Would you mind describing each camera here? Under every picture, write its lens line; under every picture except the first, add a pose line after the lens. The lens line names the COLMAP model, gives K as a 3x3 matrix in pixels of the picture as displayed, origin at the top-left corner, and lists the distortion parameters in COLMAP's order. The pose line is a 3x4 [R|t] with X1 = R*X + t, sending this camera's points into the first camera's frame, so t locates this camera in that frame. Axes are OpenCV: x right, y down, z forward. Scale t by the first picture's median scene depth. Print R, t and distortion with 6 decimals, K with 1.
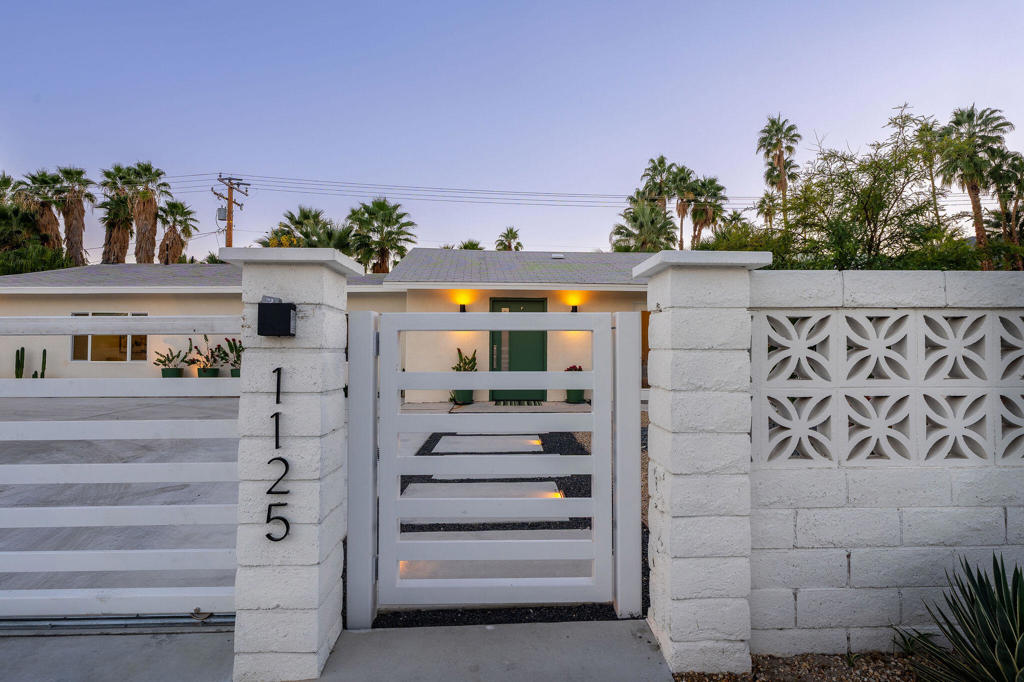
lens RADIAL K [[520.0, 0, 512.1], [0, 520.0, 335.4], [0, 0, 1]] dist [0.002379, -0.000125]
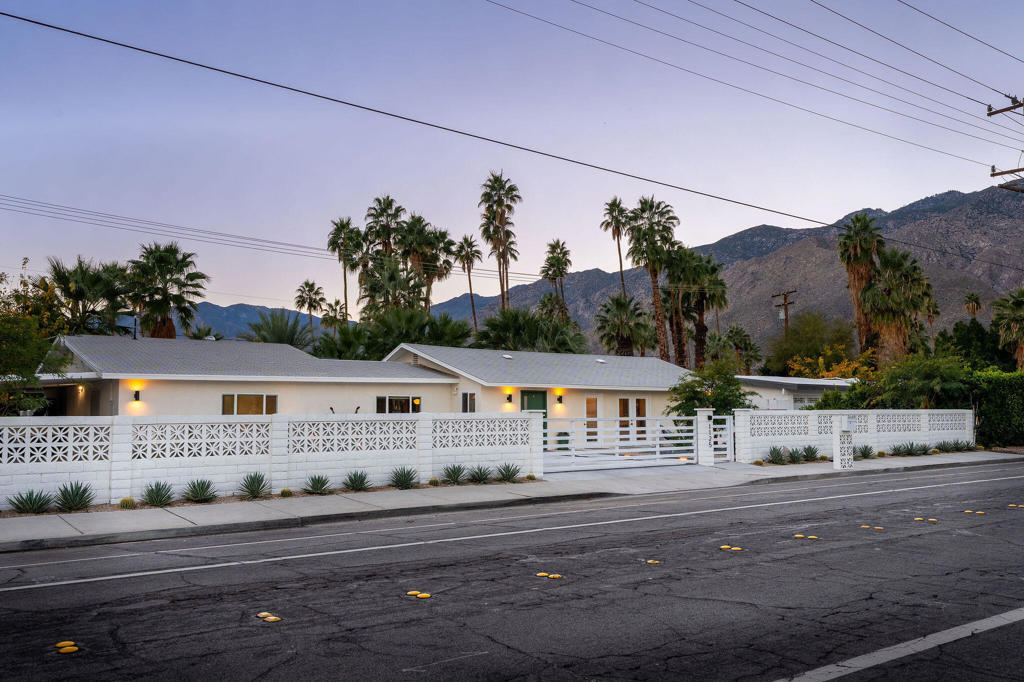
lens RADIAL K [[911.7, 0, 511.0], [0, 911.7, 342.0], [0, 0, 1]] dist [0.014203, 0.005609]
pose [[0.819249, 0.039087, 0.572104, -0.419370], [0.000792, 0.997596, -0.069292, 0.003883], [-0.573437, 0.057221, 0.817249, -0.361894]]
